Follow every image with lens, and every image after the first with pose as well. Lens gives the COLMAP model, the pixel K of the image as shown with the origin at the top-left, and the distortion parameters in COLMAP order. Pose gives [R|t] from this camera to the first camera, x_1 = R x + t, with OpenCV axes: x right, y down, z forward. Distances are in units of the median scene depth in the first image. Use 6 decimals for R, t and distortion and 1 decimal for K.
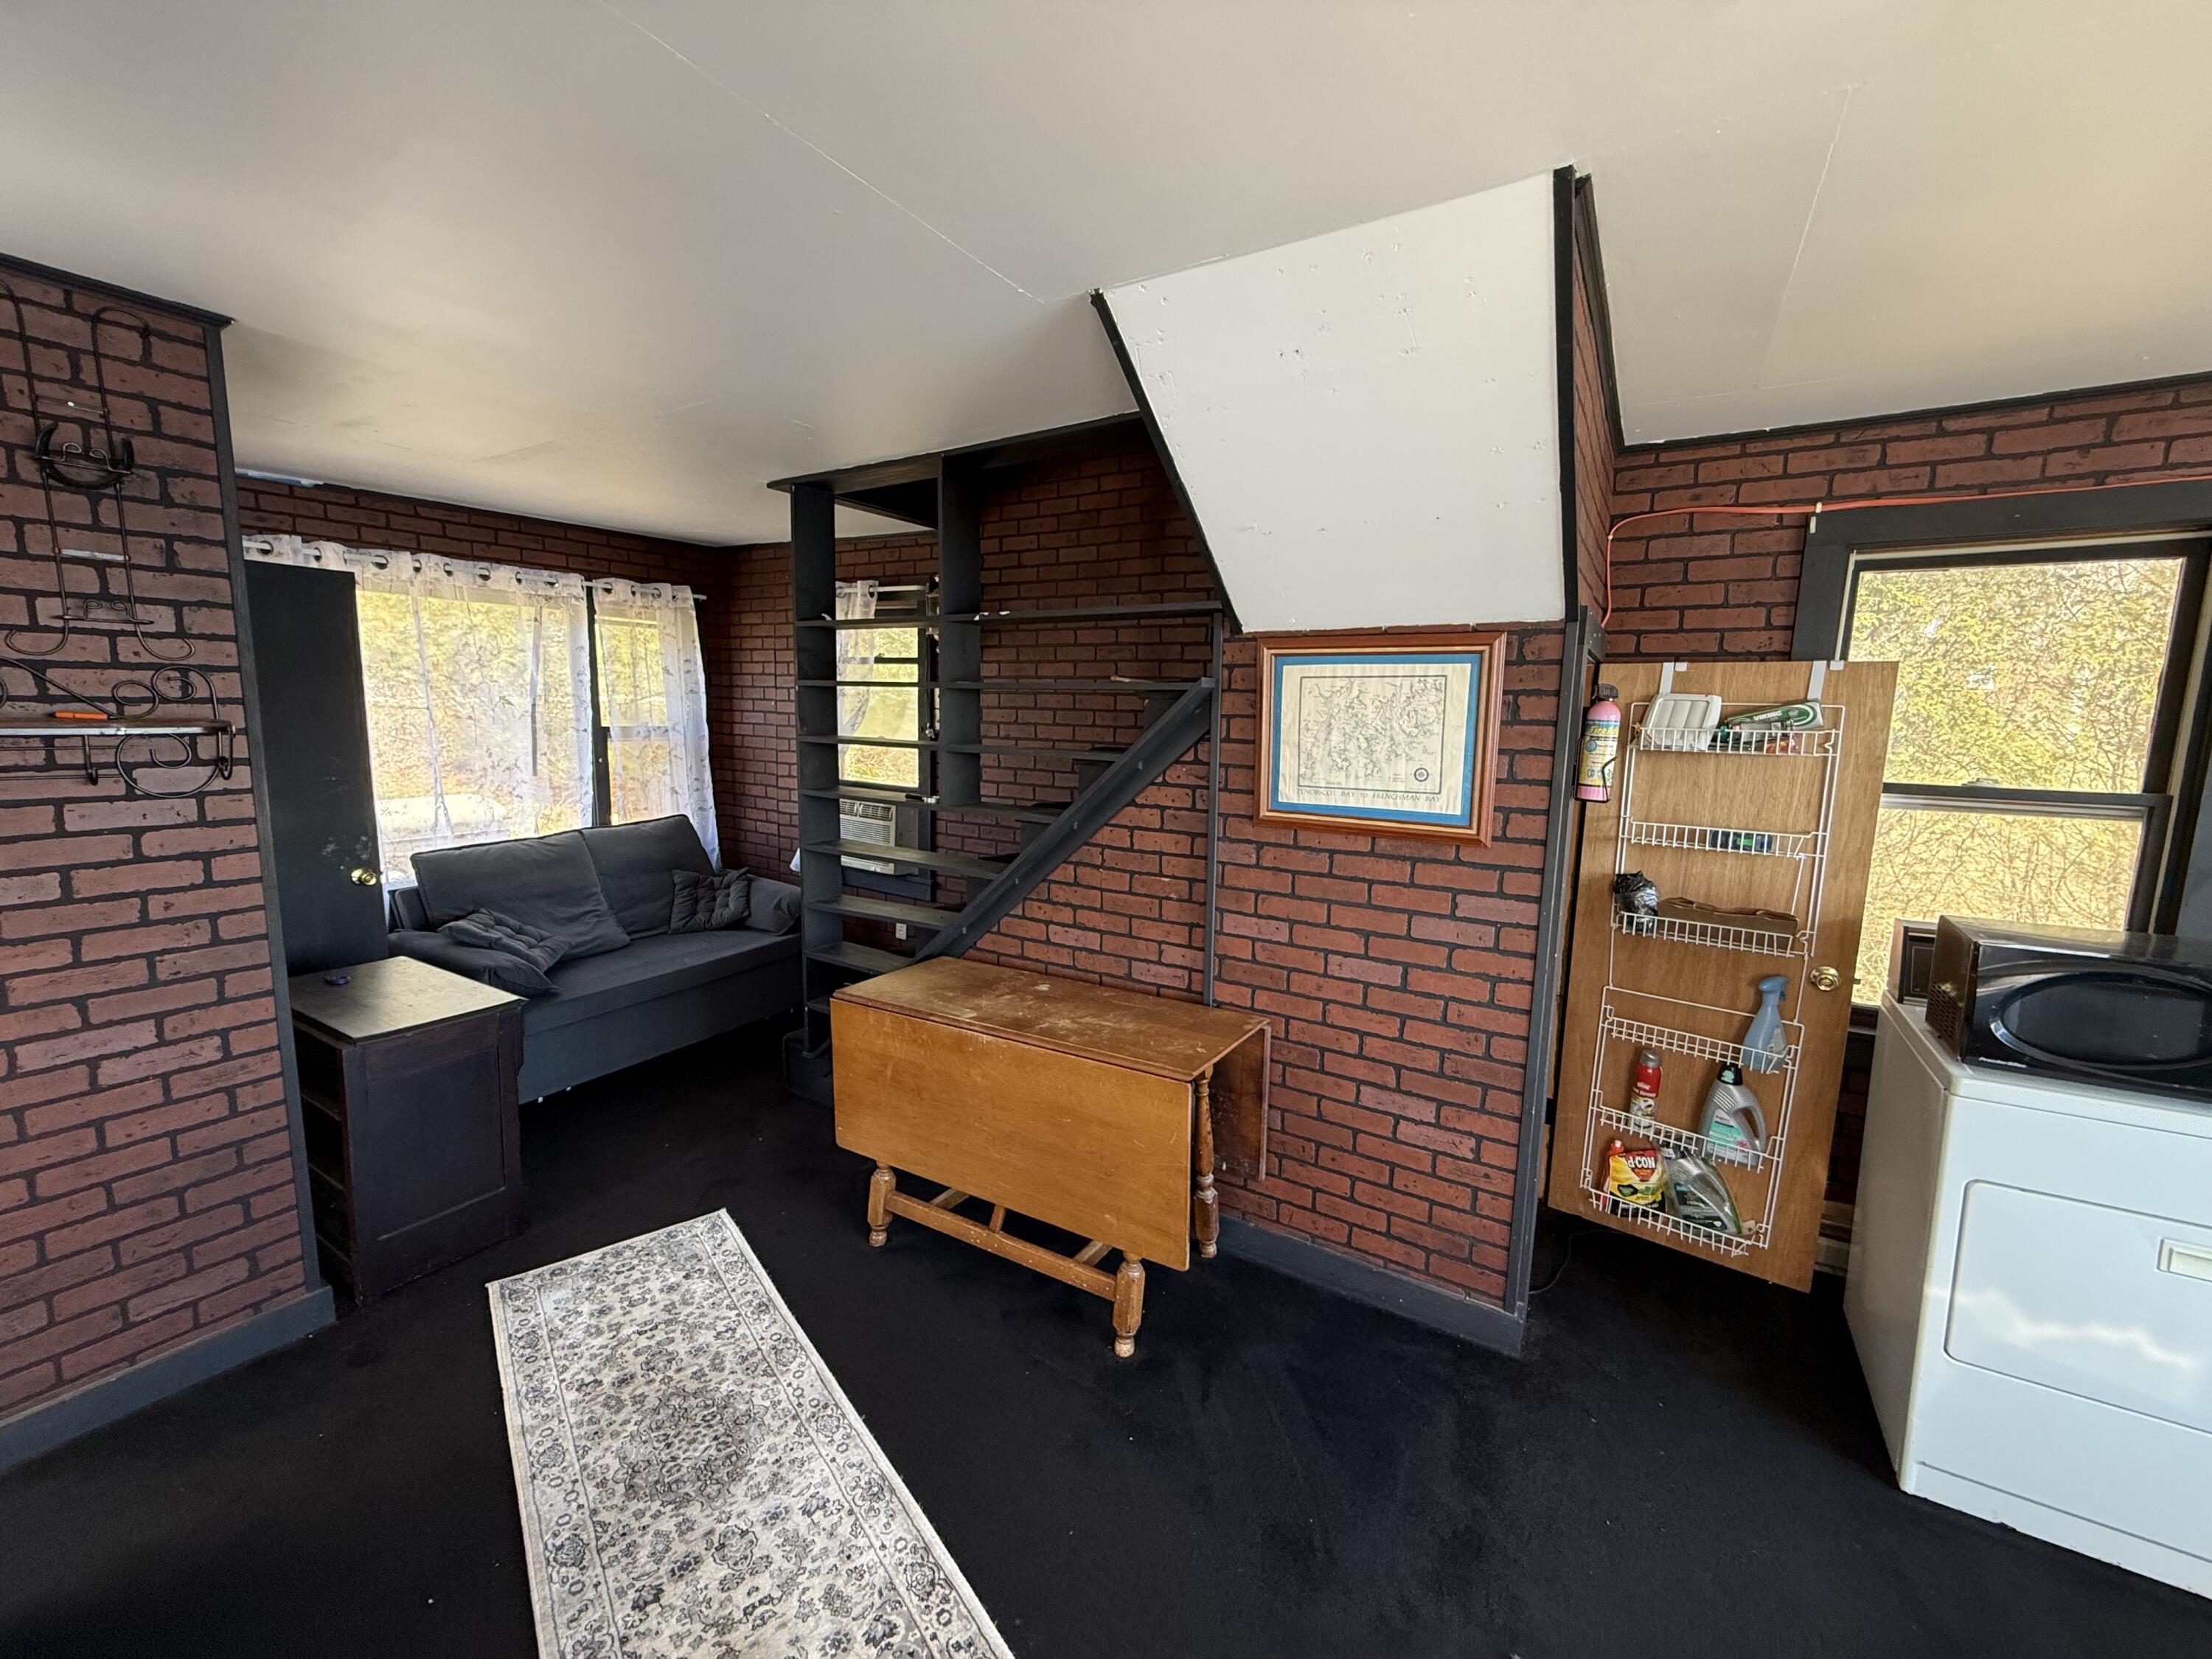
lens RADIAL K [[884.1, 0, 1097.7], [0, 884.1, 826.9], [0, 0, 1]] dist [0.000120, 0.001522]
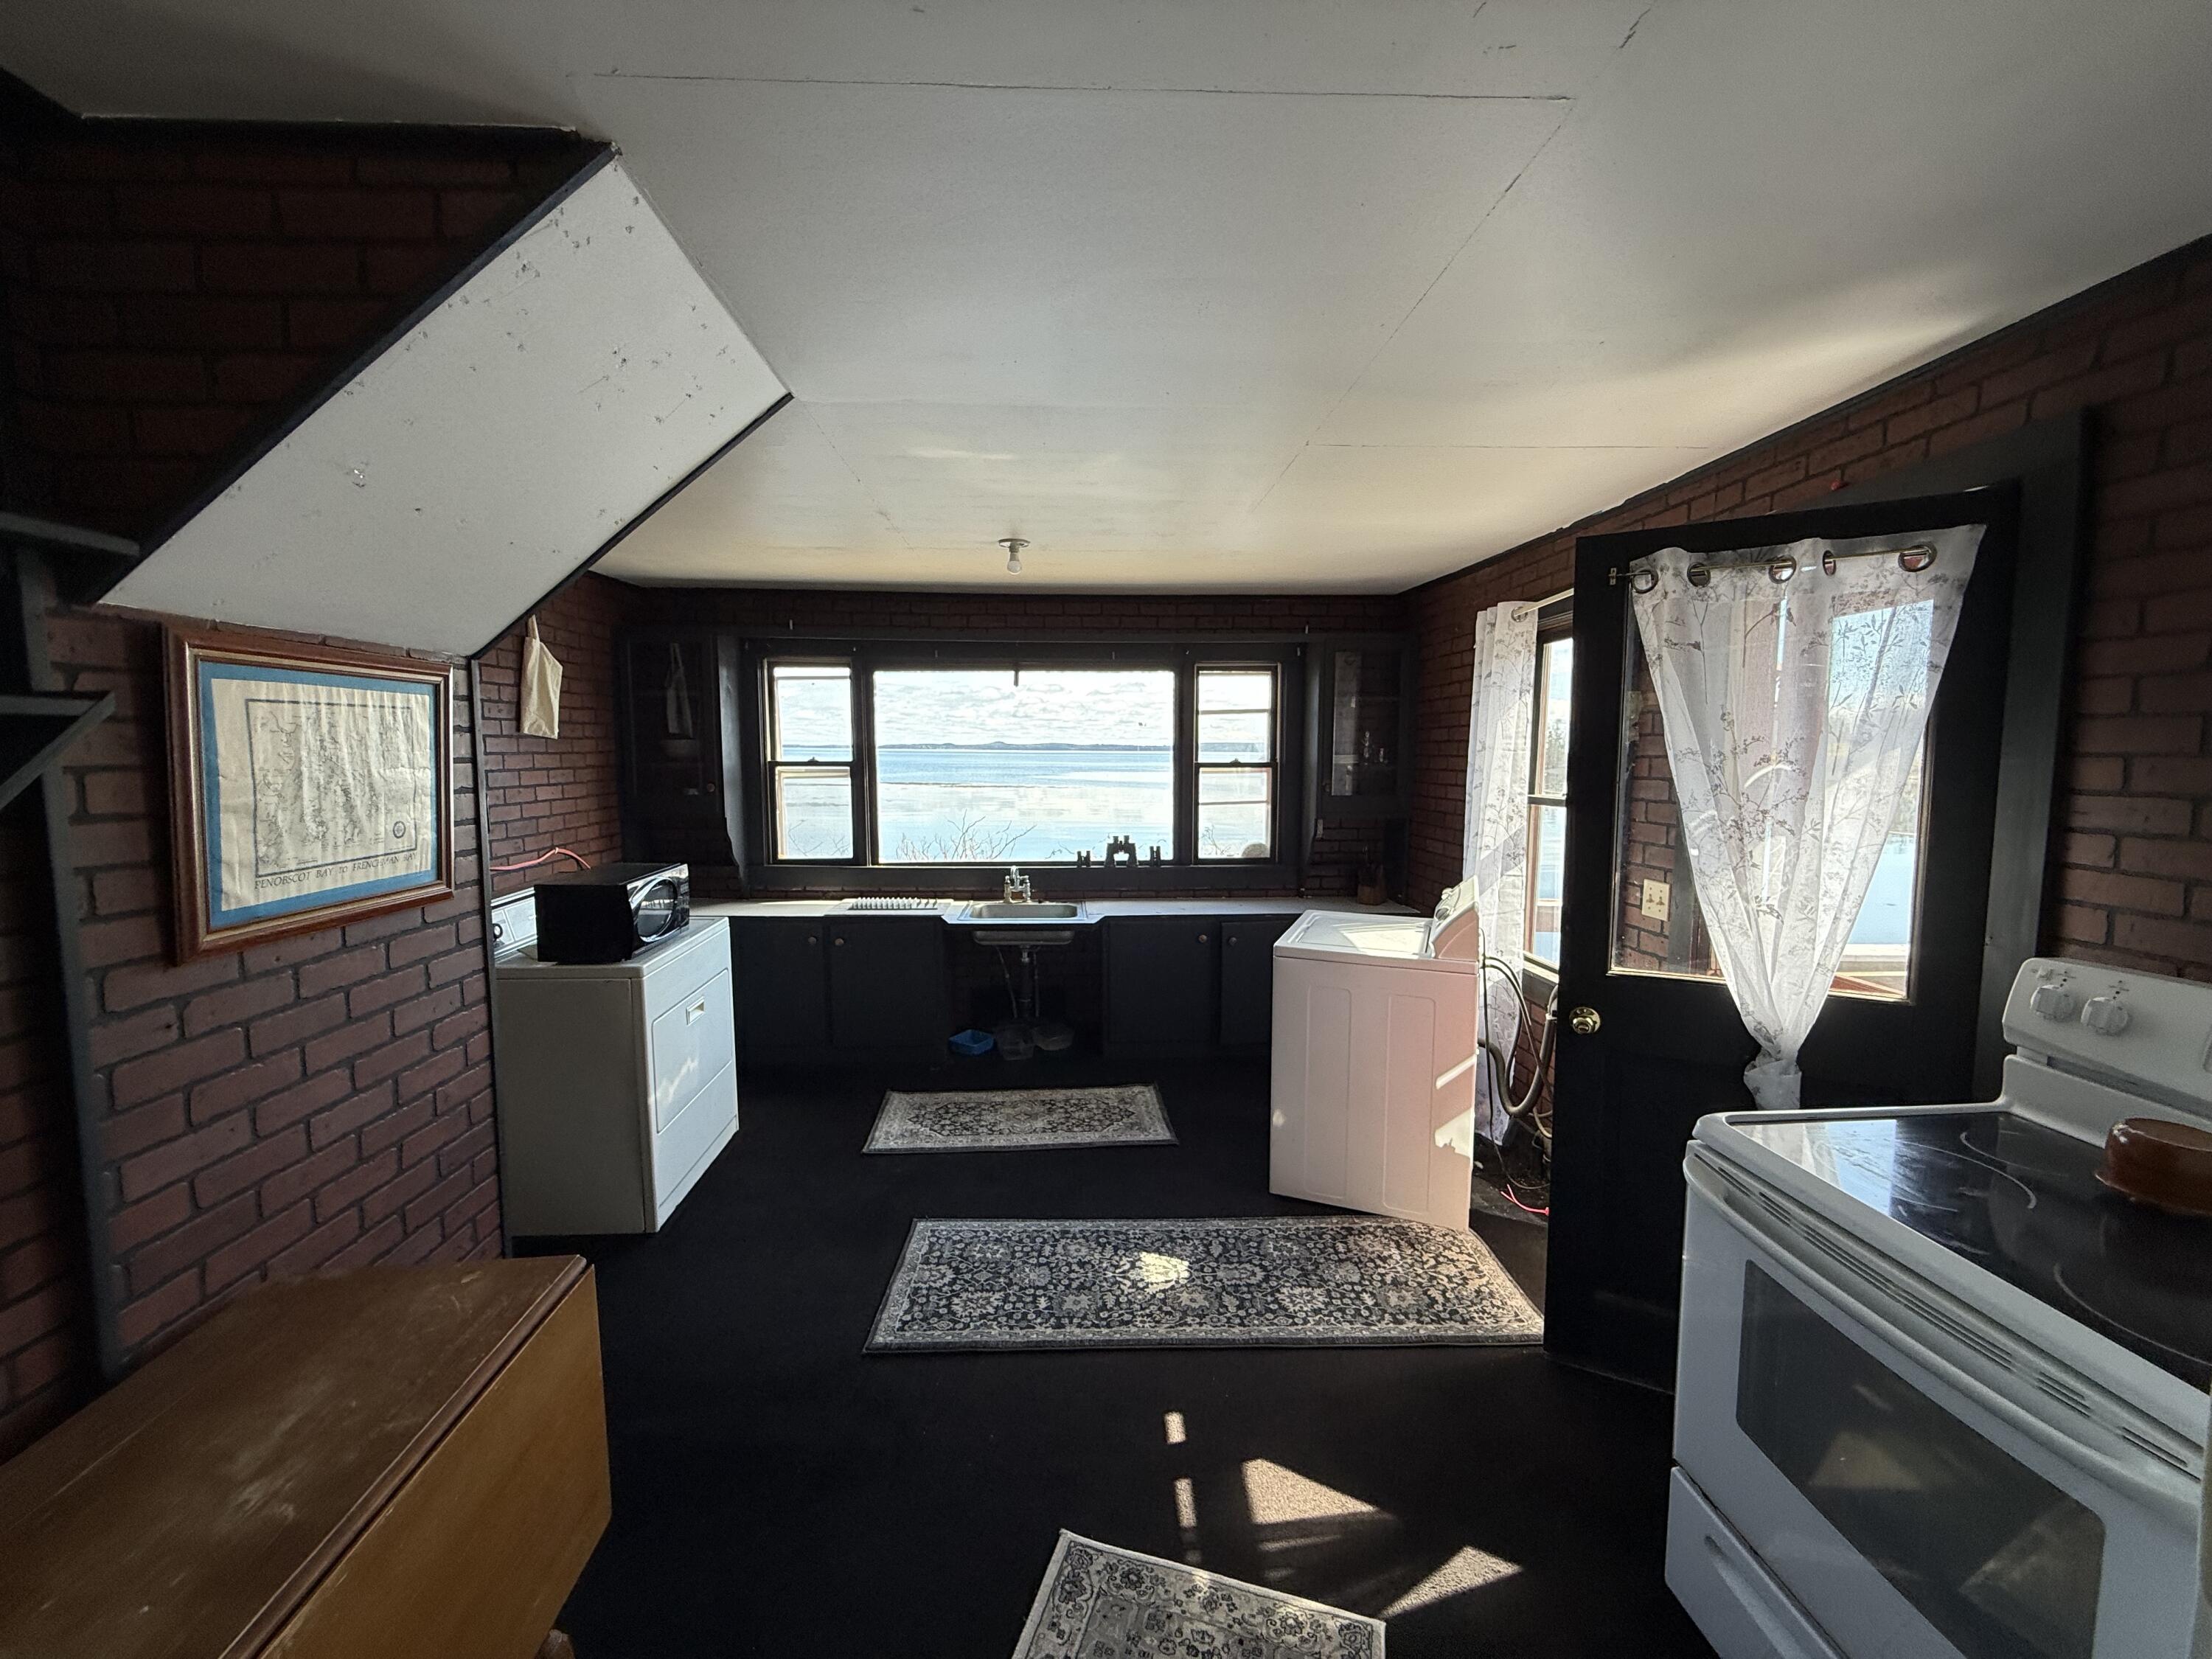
lens RADIAL K [[884.1, 0, 1113.3], [0, 884.1, 827.9], [0, 0, 1]] dist [0.000120, 0.001522]
pose [[-0.586209, -0.093661, 0.804728, -0.613368], [0.096783, 0.978086, 0.184340, -0.135832], [-0.804358, 0.185945, -0.564298, 0.873741]]
